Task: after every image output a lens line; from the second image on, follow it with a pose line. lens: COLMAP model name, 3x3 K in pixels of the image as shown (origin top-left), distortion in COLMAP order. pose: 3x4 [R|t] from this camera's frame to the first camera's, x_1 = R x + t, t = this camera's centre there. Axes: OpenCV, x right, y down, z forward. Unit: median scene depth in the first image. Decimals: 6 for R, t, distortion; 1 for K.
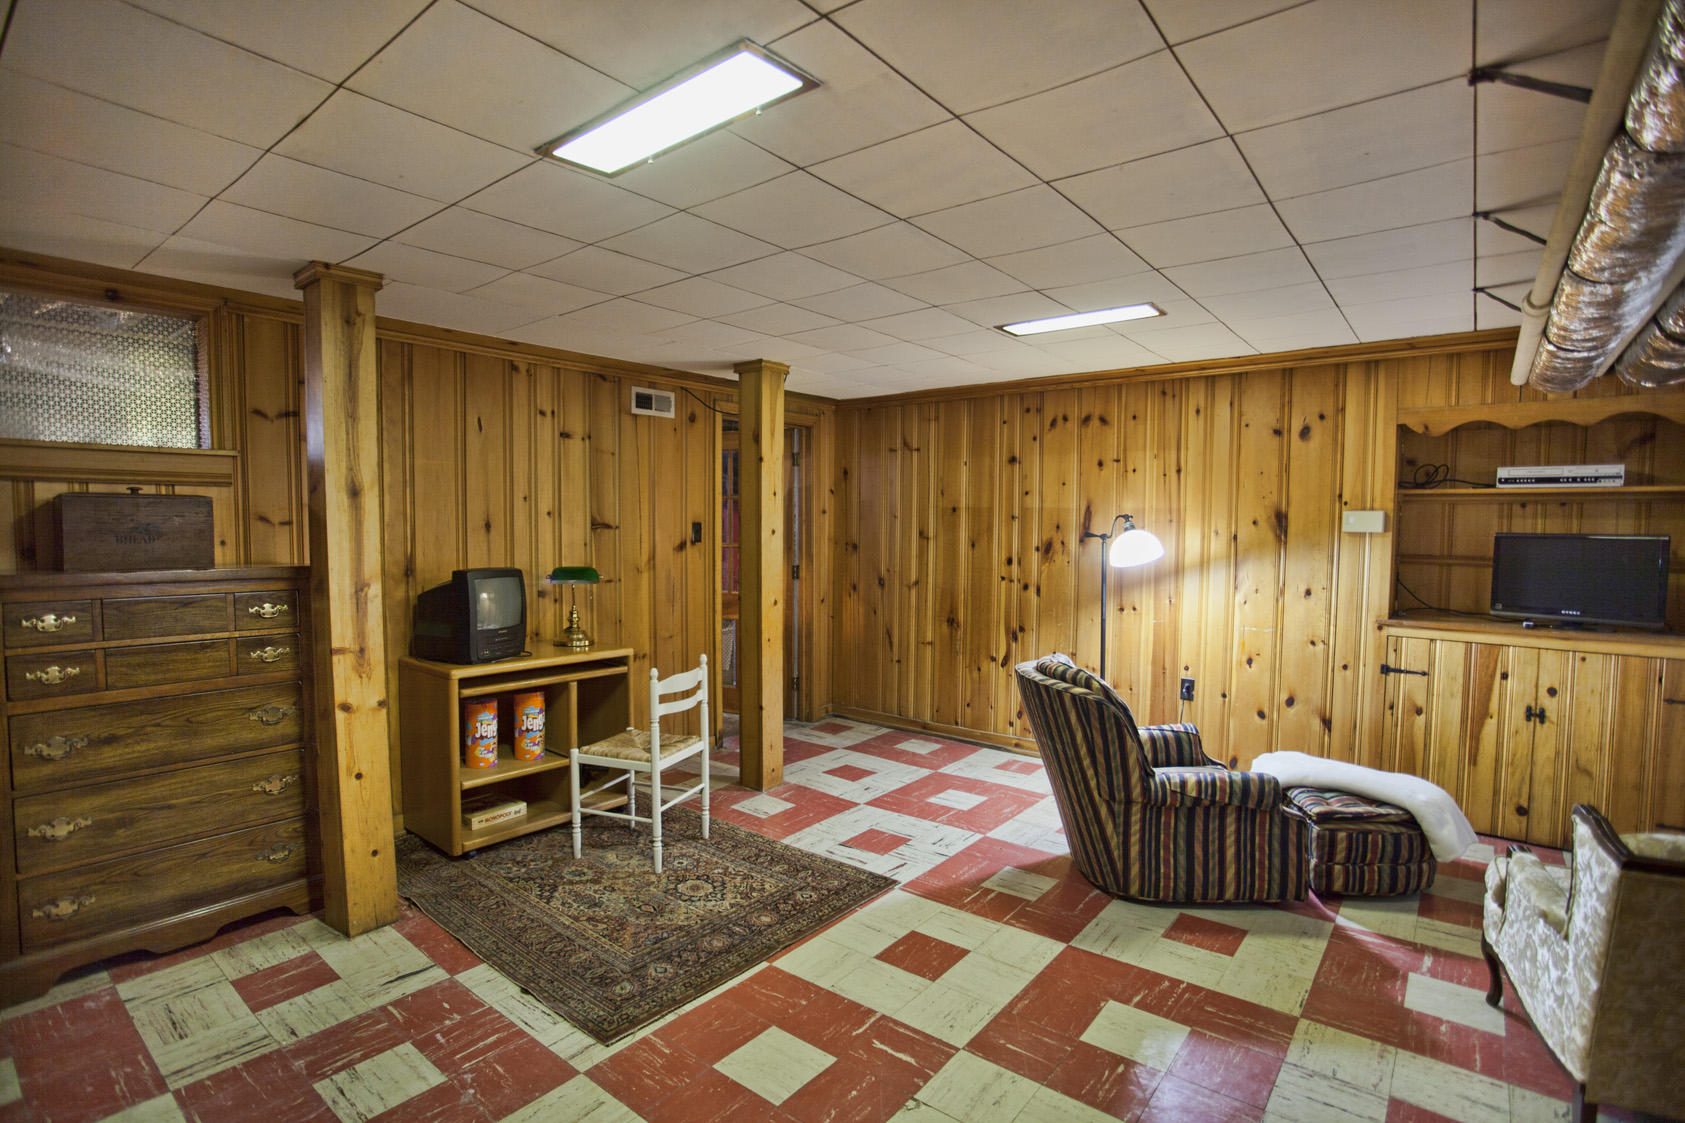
lens RADIAL K [[819.5, 0, 833.9], [0, 819.5, 569.8], [0, 0, 1]] dist [-0.062910, 0.027136]
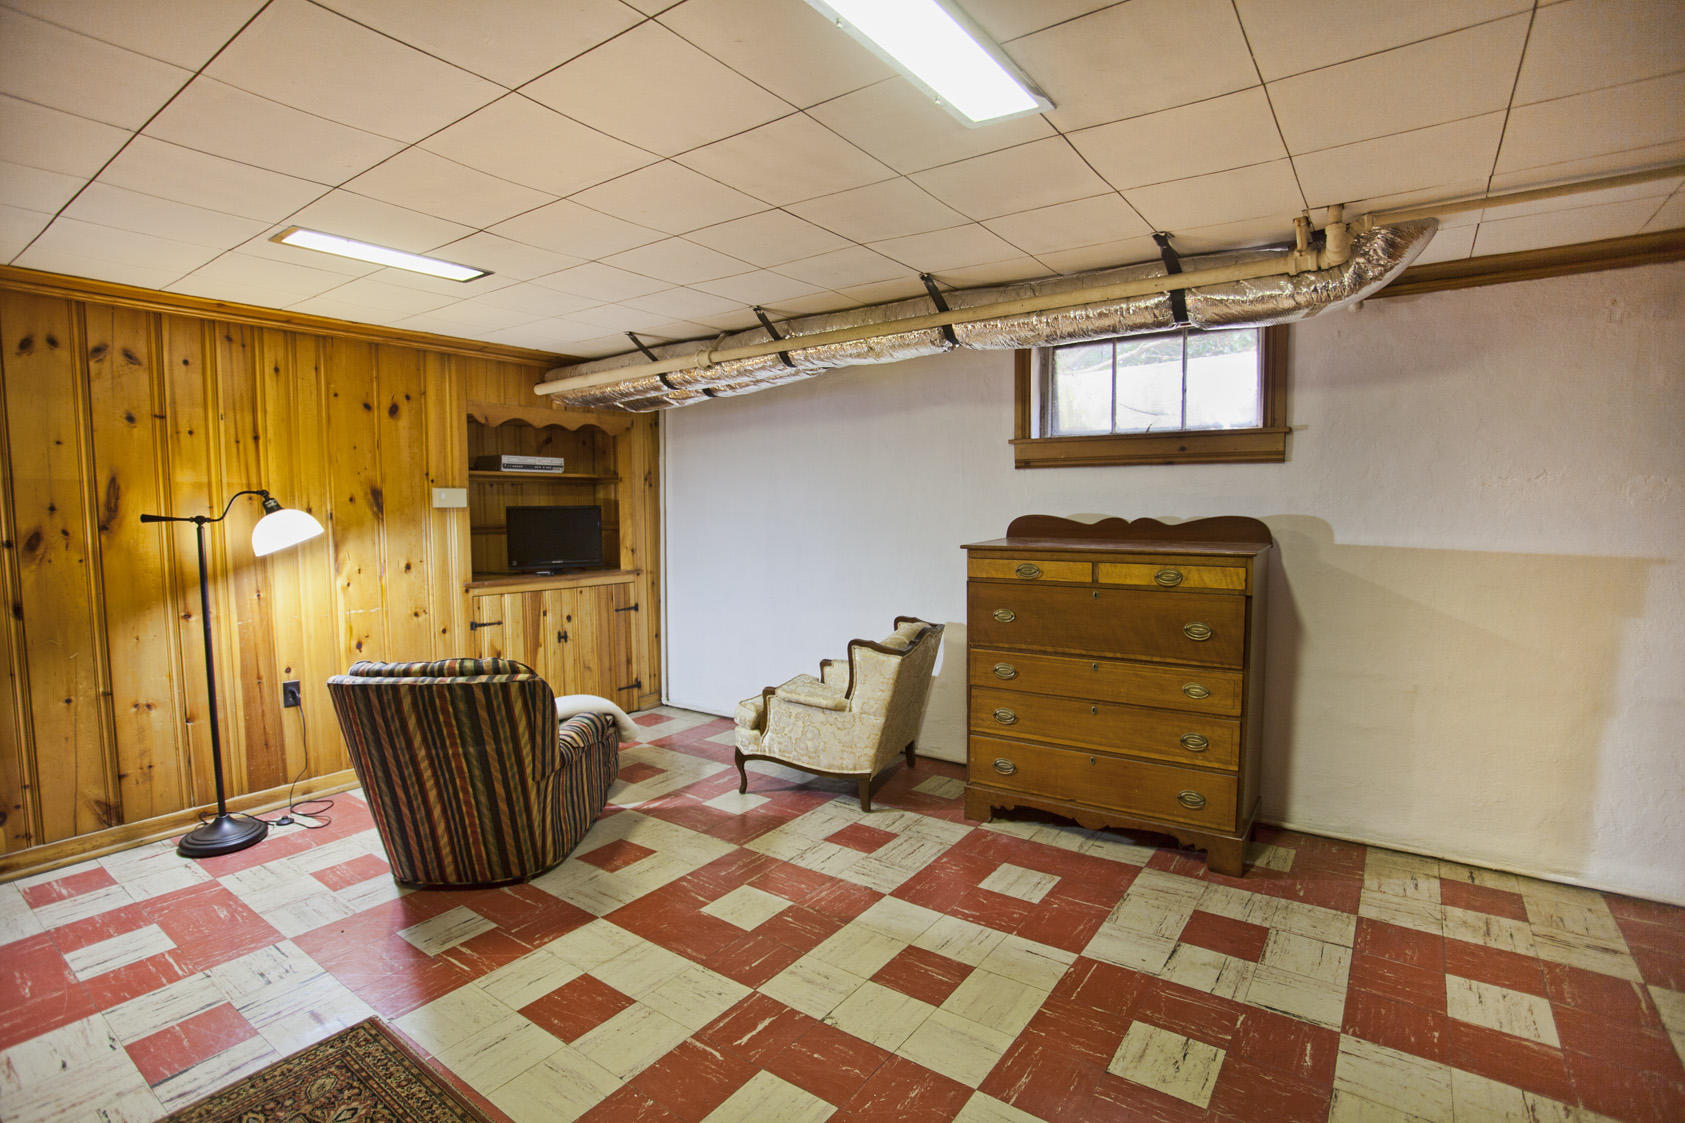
lens RADIAL K [[815.5, 0, 859.6], [0, 815.5, 569.6], [0, 0, 1]] dist [-0.079850, 0.033839]
pose [[-0.065234, -0.086017, 0.994156, -0.505676], [0.059271, 0.994185, 0.089909, -0.028092], [-0.996108, 0.064790, -0.059756, 0.522626]]
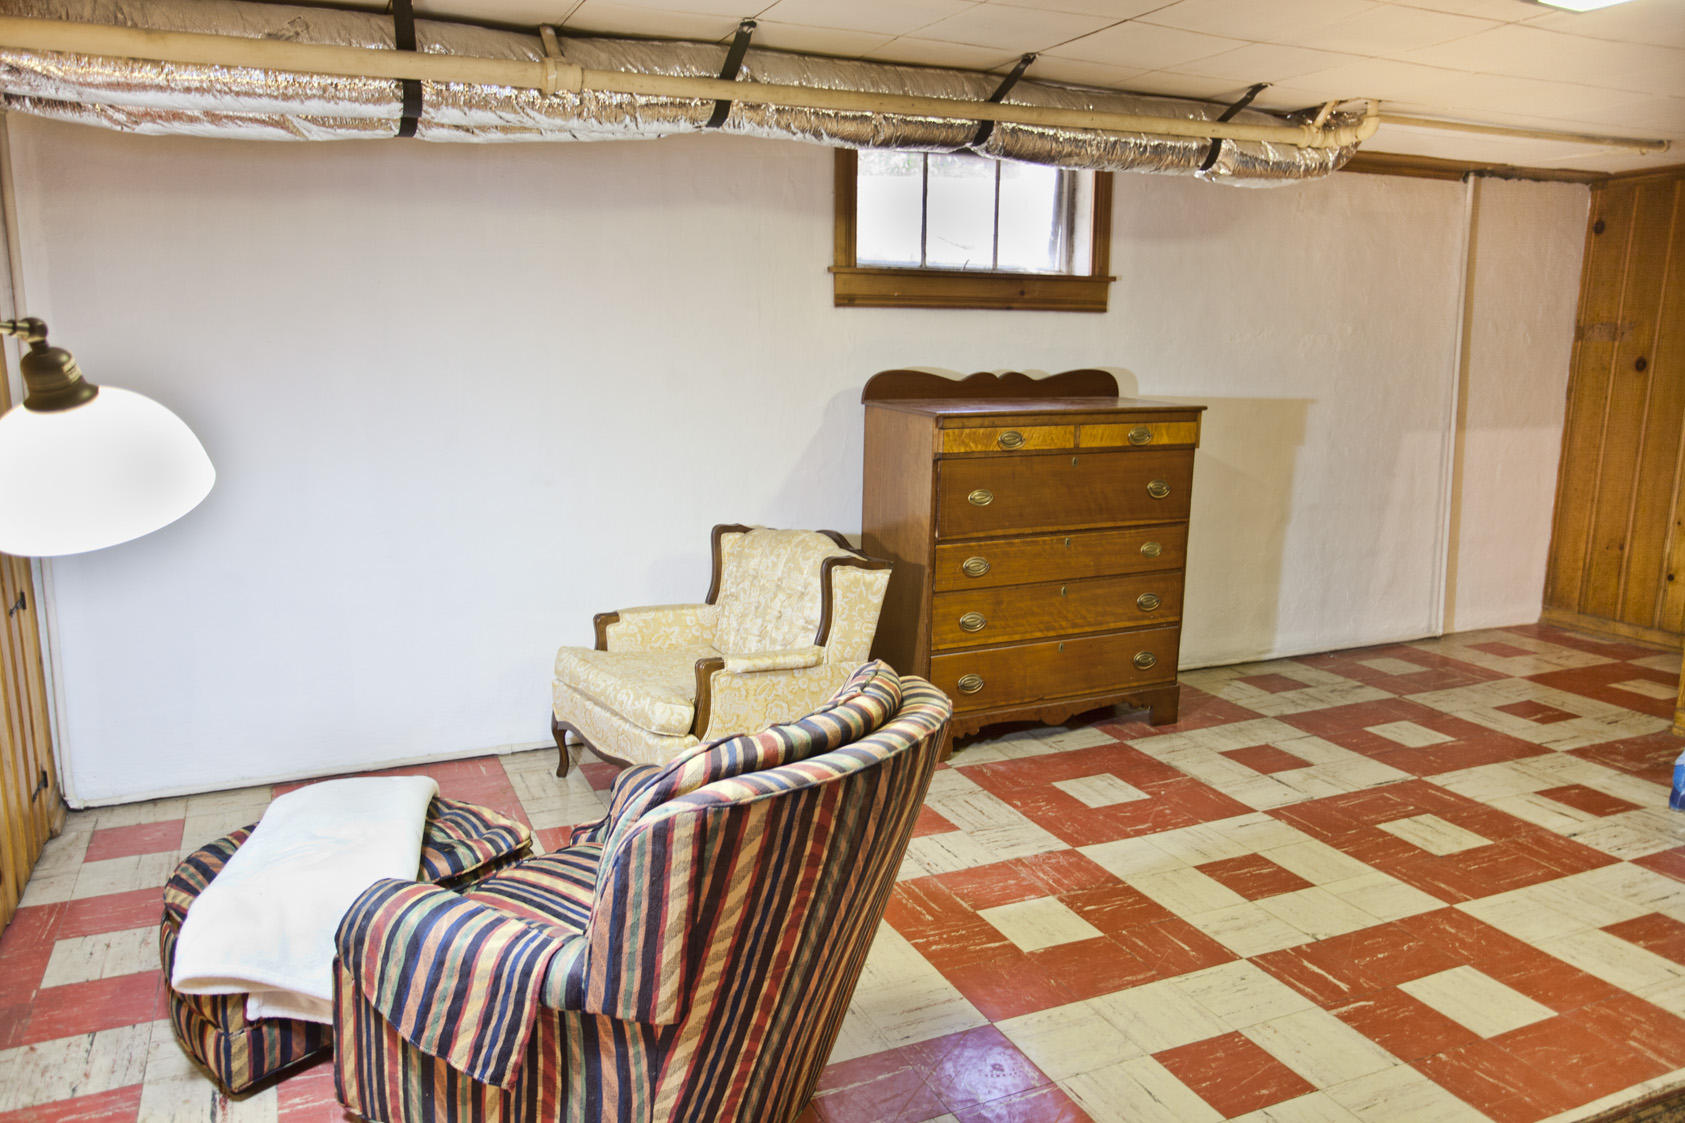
lens RADIAL K [[1239.5, 0, 842.5], [0, 1239.5, 561.5], [0, 0, 1]] dist [-0.021574, -0.000929]
pose [[-0.896298, -0.095209, 0.433110, 0.004779], [0.008316, 0.972900, 0.231079, -0.089051], [-0.443373, 0.210717, -0.871217, 1.351226]]
